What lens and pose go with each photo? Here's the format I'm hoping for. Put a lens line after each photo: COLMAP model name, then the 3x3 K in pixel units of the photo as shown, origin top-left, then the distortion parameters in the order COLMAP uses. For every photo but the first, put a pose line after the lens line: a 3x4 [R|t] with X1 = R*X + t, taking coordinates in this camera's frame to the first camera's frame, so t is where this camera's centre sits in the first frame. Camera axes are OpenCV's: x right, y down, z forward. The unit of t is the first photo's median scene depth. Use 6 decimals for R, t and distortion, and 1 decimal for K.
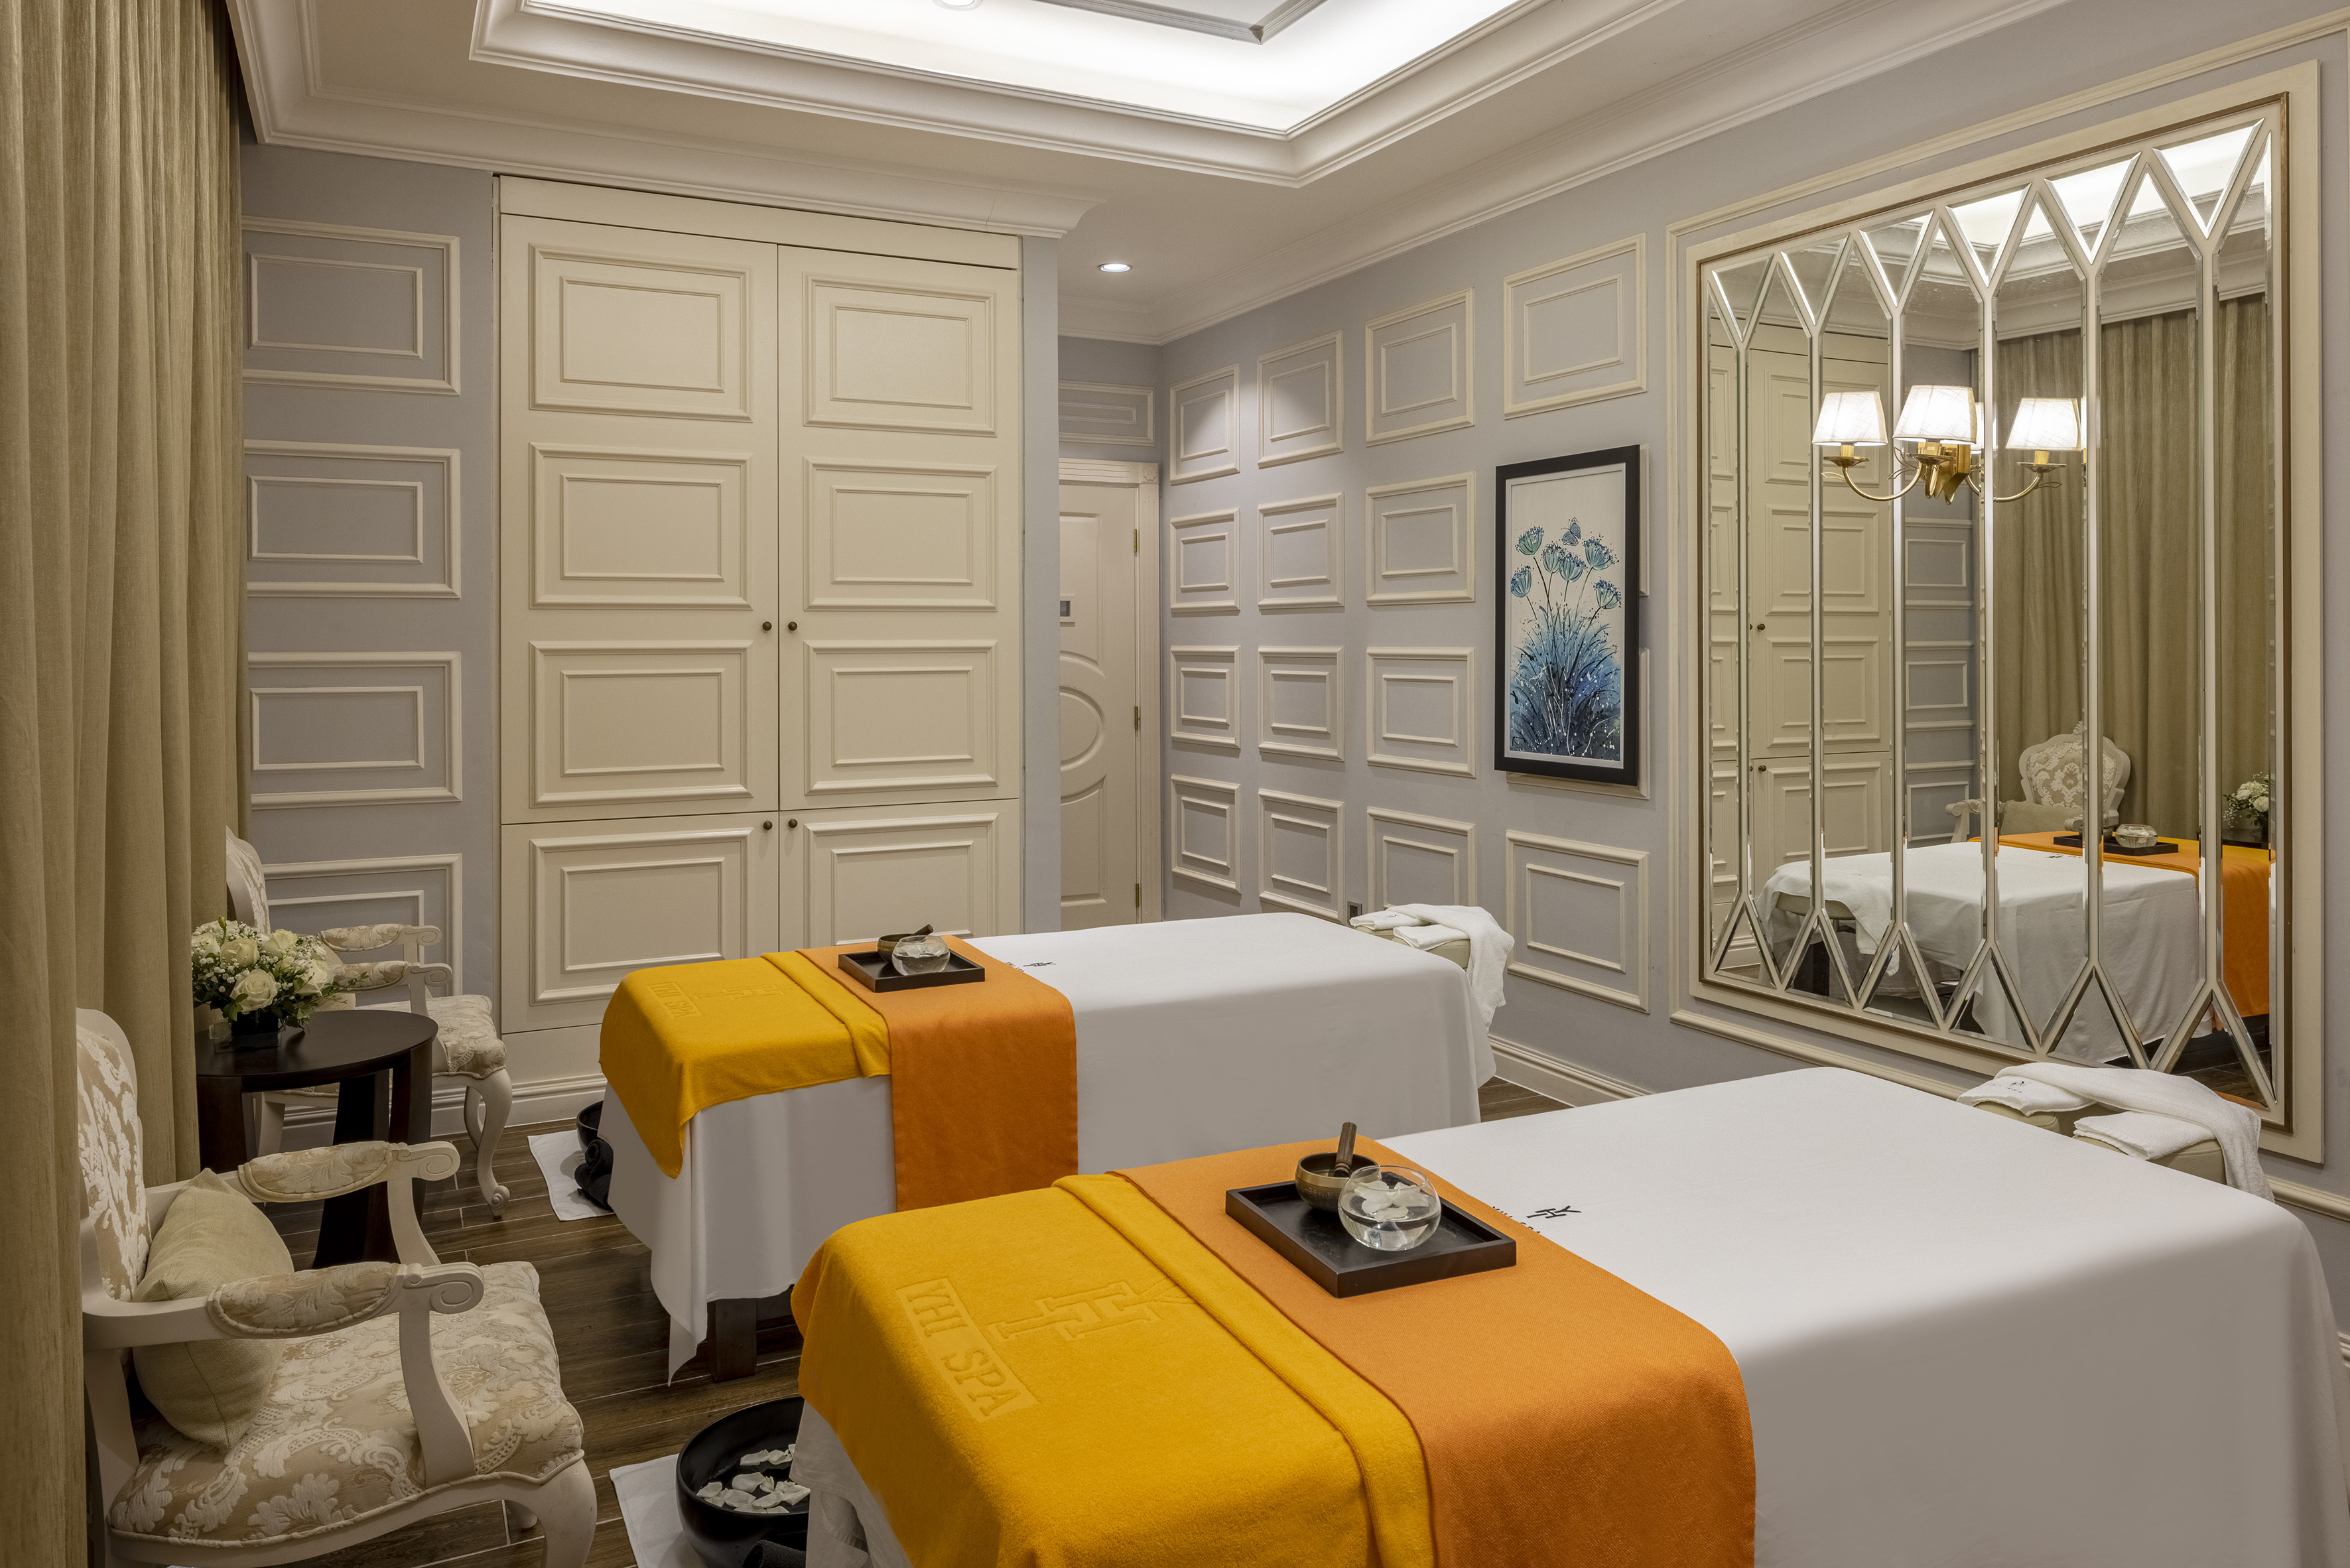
lens RADIAL K [[1593.6, 0, 1175.4], [0, 1593.6, 782.0], [0, 0, 1]] dist [0.000044, -0.001672]
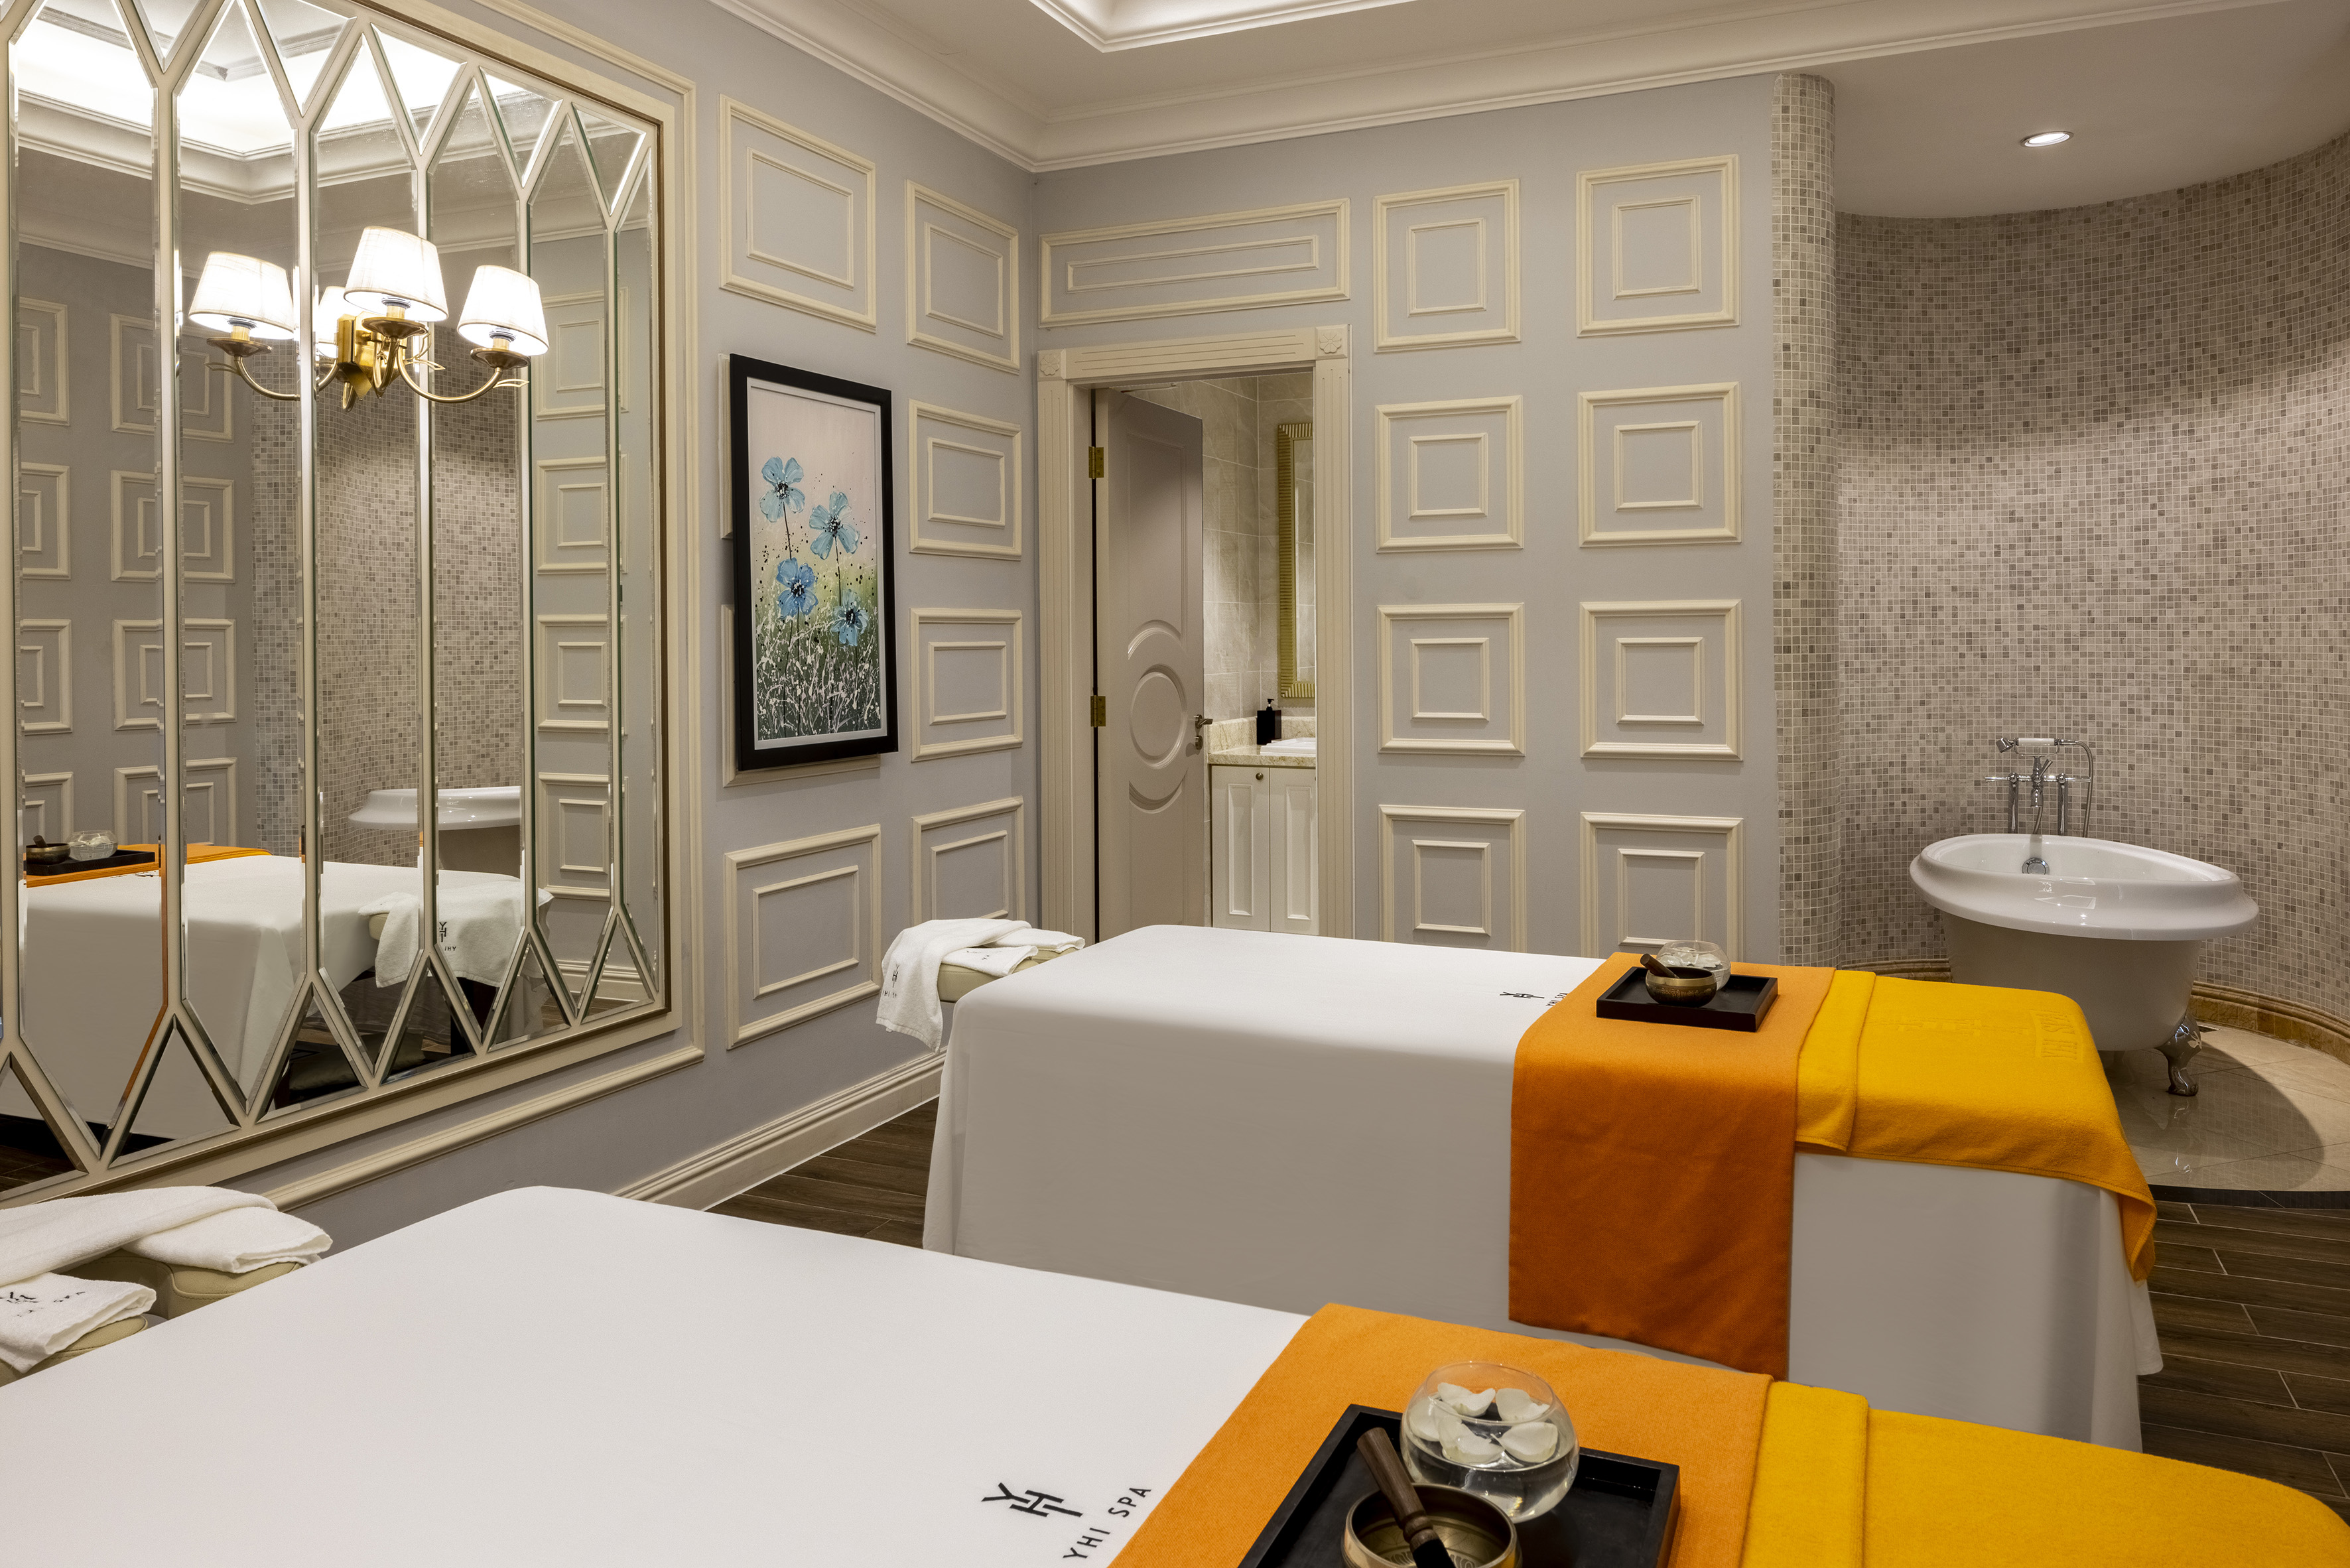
lens RADIAL K [[1593.6, 0, 1183.7], [0, 1593.6, 771.4], [0, 0, 1]] dist [0.000044, -0.001672]
pose [[-0.636089, -0.030703, 0.771005, -0.506434], [0.108019, 0.985825, 0.128375, -0.081777], [-0.764017, 0.164941, -0.623756, 1.347399]]
